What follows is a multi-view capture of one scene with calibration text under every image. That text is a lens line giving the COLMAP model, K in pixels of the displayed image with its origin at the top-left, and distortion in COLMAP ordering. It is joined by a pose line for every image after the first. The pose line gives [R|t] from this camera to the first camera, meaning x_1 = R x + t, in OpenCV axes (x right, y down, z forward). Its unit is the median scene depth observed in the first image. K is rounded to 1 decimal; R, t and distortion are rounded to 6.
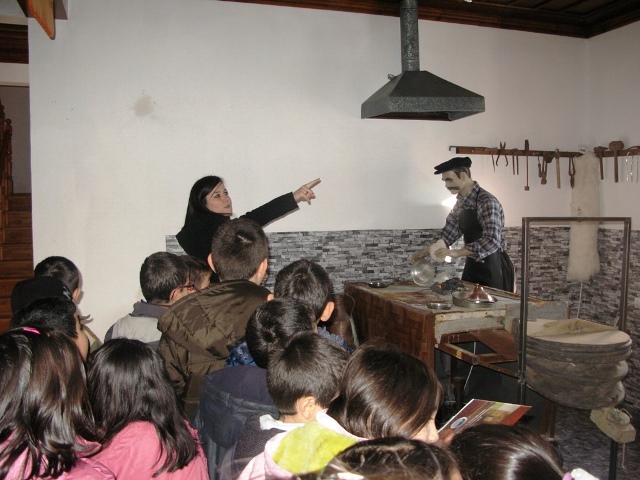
lens RADIAL K [[651.5, 0, 321.3], [0, 651.5, 241.5], [0, 0, 1]] dist [-0.220529, 0.258697]
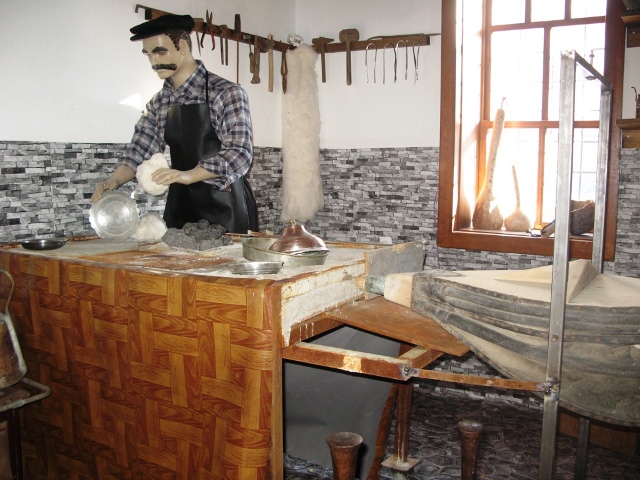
lens RADIAL K [[651.5, 0, 321.3], [0, 651.5, 241.5], [0, 0, 1]] dist [-0.220529, 0.258697]
pose [[0.742825, -0.076015, 0.665156, -0.076221], [0.039196, 0.996767, 0.070139, 0.036240], [-0.668337, -0.026029, 0.743403, 0.454824]]
